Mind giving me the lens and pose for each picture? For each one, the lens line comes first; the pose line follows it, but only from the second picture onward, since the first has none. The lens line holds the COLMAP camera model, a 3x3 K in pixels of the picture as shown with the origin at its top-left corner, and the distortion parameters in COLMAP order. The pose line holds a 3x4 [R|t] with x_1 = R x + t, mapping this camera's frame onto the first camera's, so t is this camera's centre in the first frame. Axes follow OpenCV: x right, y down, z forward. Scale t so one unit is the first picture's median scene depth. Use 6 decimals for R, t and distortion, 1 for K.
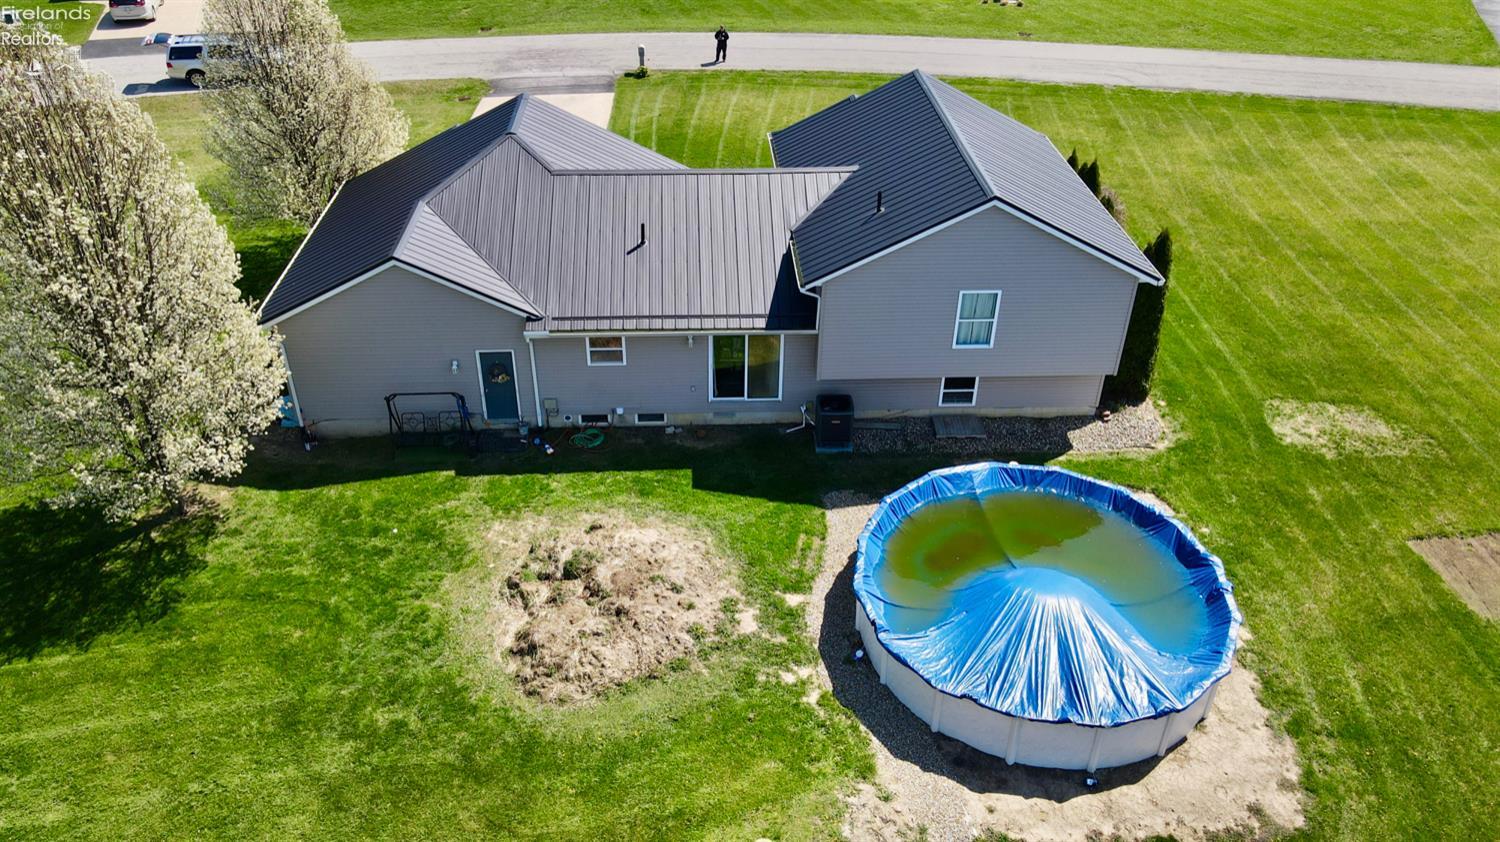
lens RADIAL K [[1113.0, 0, 747.0], [0, 1113.0, 417.6], [0, 0, 1]] dist [0.008083, 0.010026]
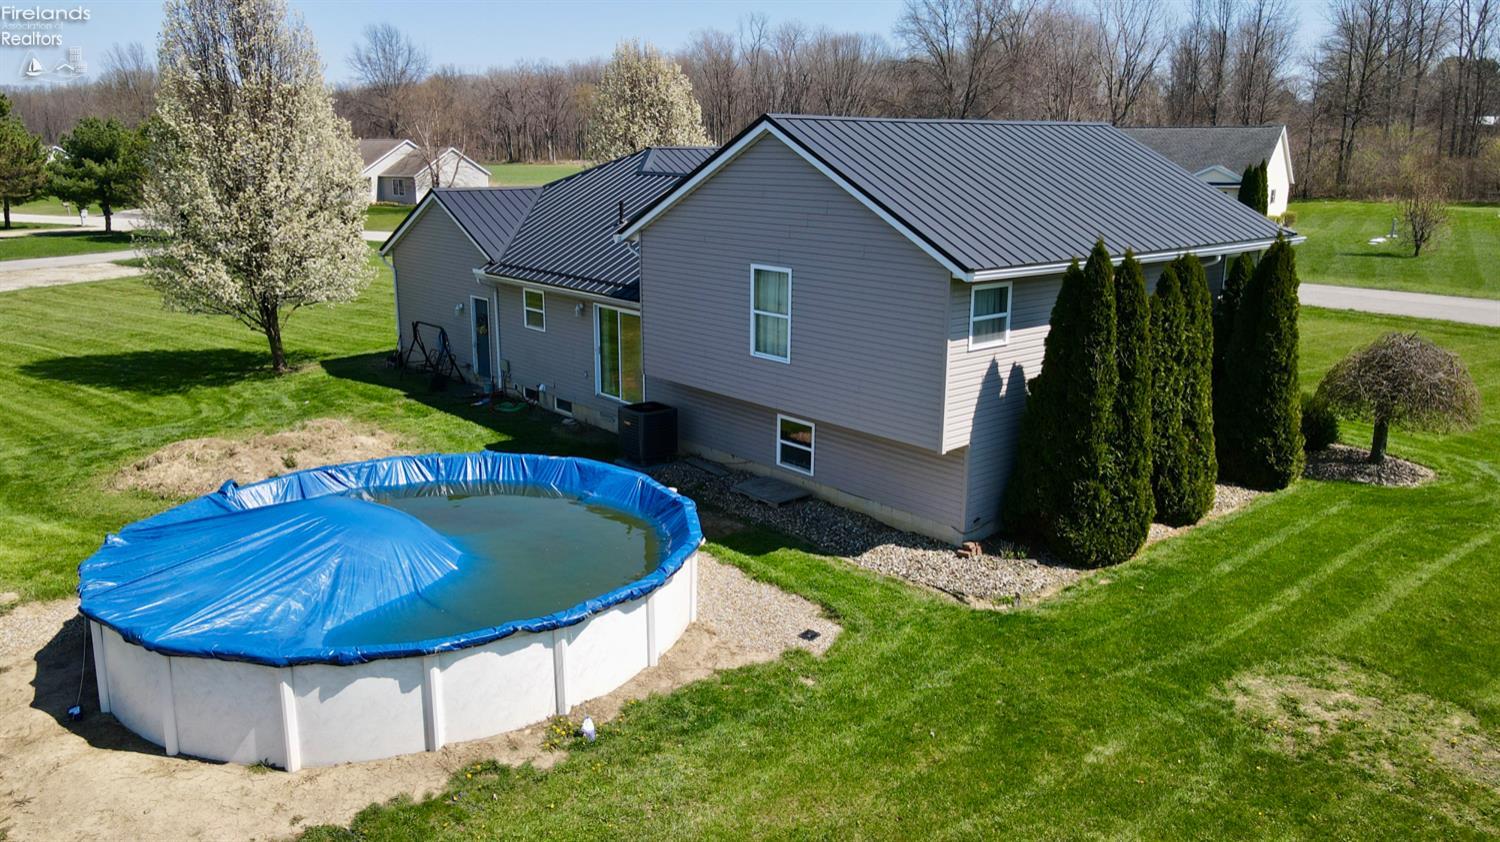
lens RADIAL K [[1113.0, 0, 747.0], [0, 1113.0, 417.6], [0, 0, 1]] dist [0.008083, 0.010026]
pose [[0.609279, 0.178910, -0.772509, 0.735909], [-0.433322, 0.891009, -0.135408, 0.070228], [0.664087, 0.417246, 0.620399, 0.573265]]
